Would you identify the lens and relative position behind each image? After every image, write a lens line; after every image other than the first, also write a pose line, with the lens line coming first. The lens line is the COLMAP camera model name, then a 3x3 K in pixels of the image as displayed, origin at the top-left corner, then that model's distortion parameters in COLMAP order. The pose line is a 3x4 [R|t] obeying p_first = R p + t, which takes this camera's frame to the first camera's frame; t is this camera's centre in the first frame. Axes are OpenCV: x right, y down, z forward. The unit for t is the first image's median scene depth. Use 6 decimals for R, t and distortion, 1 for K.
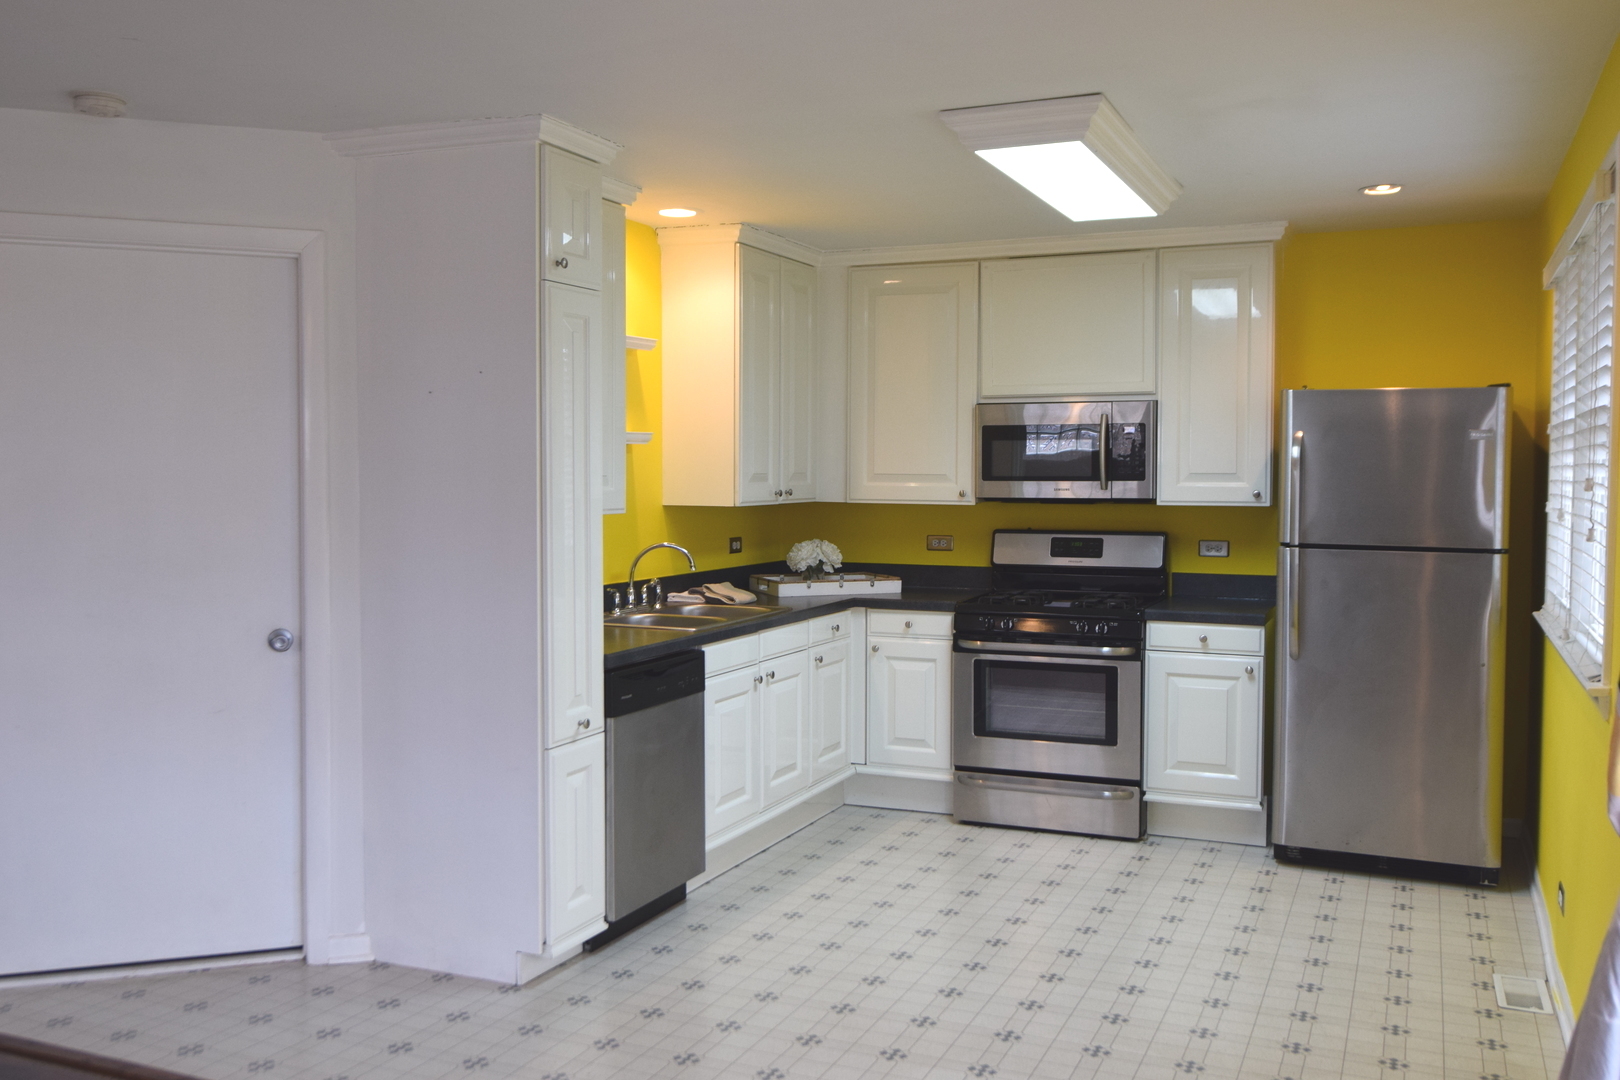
lens RADIAL K [[1432.2, 0, 819.3], [0, 1432.2, 520.6], [0, 0, 1]] dist [-0.004256, -0.002392]
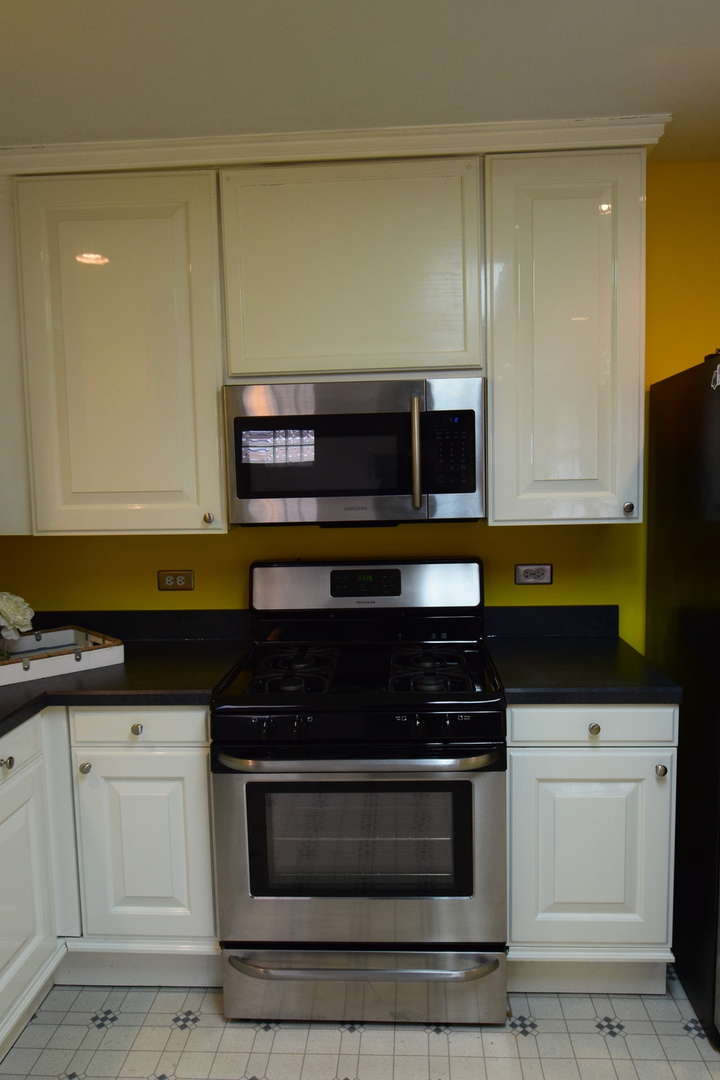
lens RADIAL K [[775.4, 0, 373.0], [0, 775.4, 548.3], [0, 0, 1]] dist [-0.007301, -0.006902]
pose [[0.938408, -0.057251, 0.340753, 0.051580], [0.036562, 0.997094, 0.066836, -0.029009], [-0.343589, -0.050261, 0.937774, 0.687655]]
